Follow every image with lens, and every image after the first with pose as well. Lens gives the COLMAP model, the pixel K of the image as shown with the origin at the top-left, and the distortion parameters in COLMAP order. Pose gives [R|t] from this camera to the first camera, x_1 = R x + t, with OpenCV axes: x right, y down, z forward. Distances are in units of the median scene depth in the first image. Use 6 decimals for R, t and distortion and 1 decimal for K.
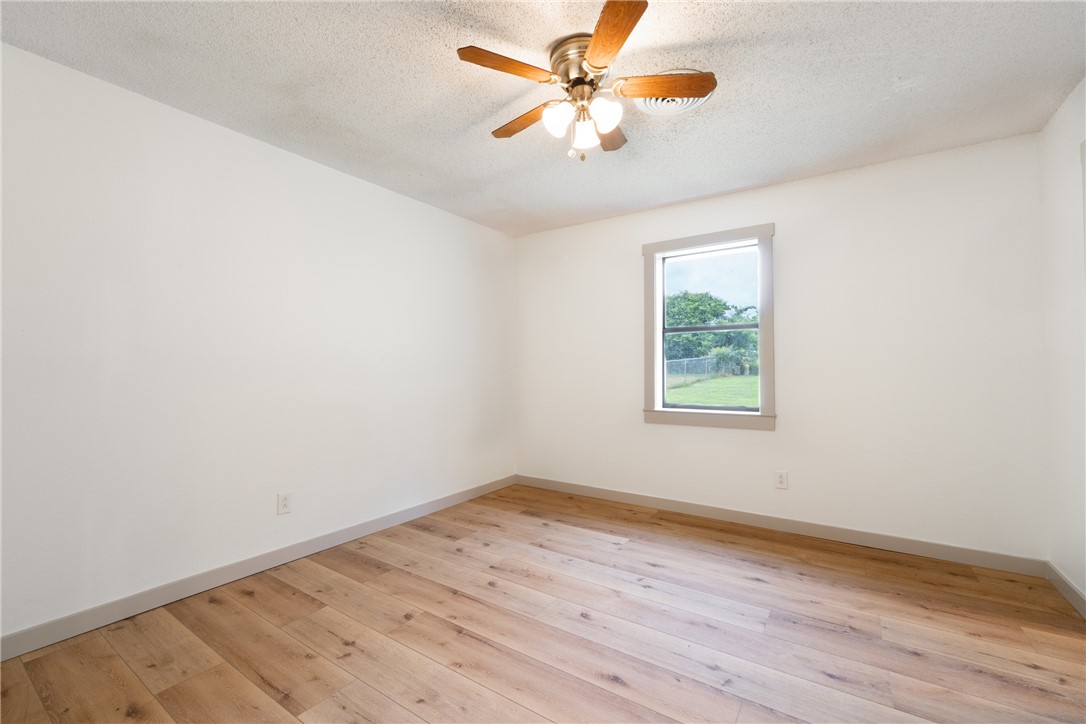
lens RADIAL K [[460.1, 0, 540.1], [0, 460.1, 364.2], [0, 0, 1]] dist [-0.002193, -0.000343]
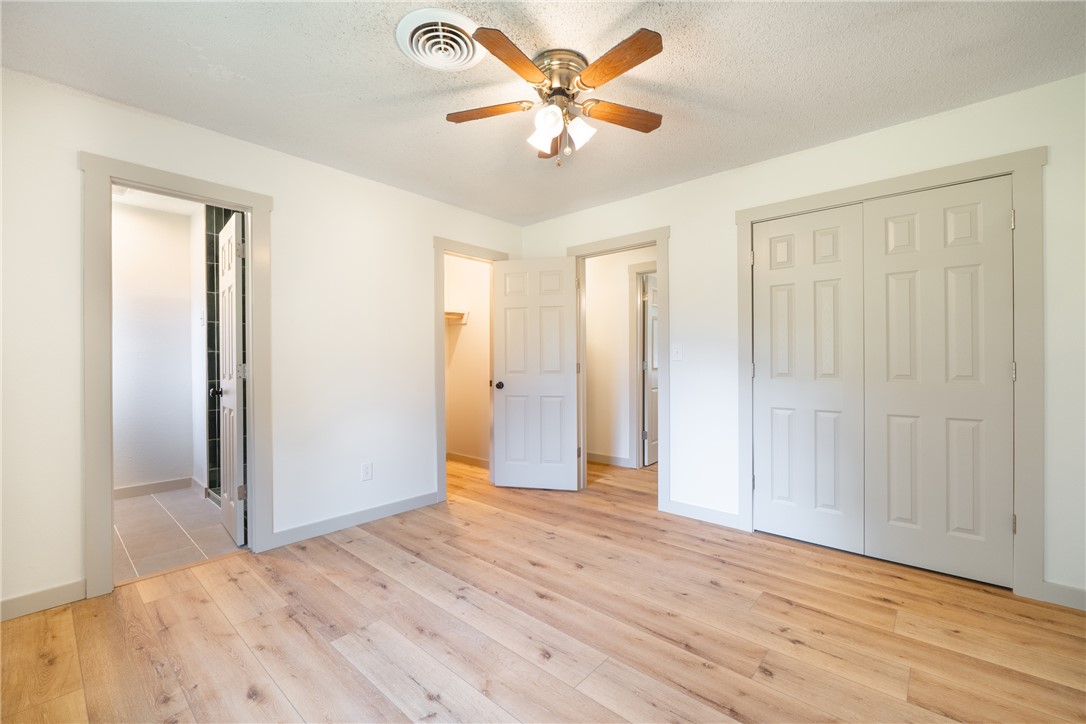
lens RADIAL K [[460.1, 0, 542.3], [0, 460.1, 358.4], [0, 0, 1]] dist [-0.002193, -0.000343]
pose [[-0.991973, 0.000308, 0.126447, -0.001879], [-0.000479, 0.999981, -0.006193, 0.010607], [-0.126446, -0.006204, -0.991954, 2.045840]]
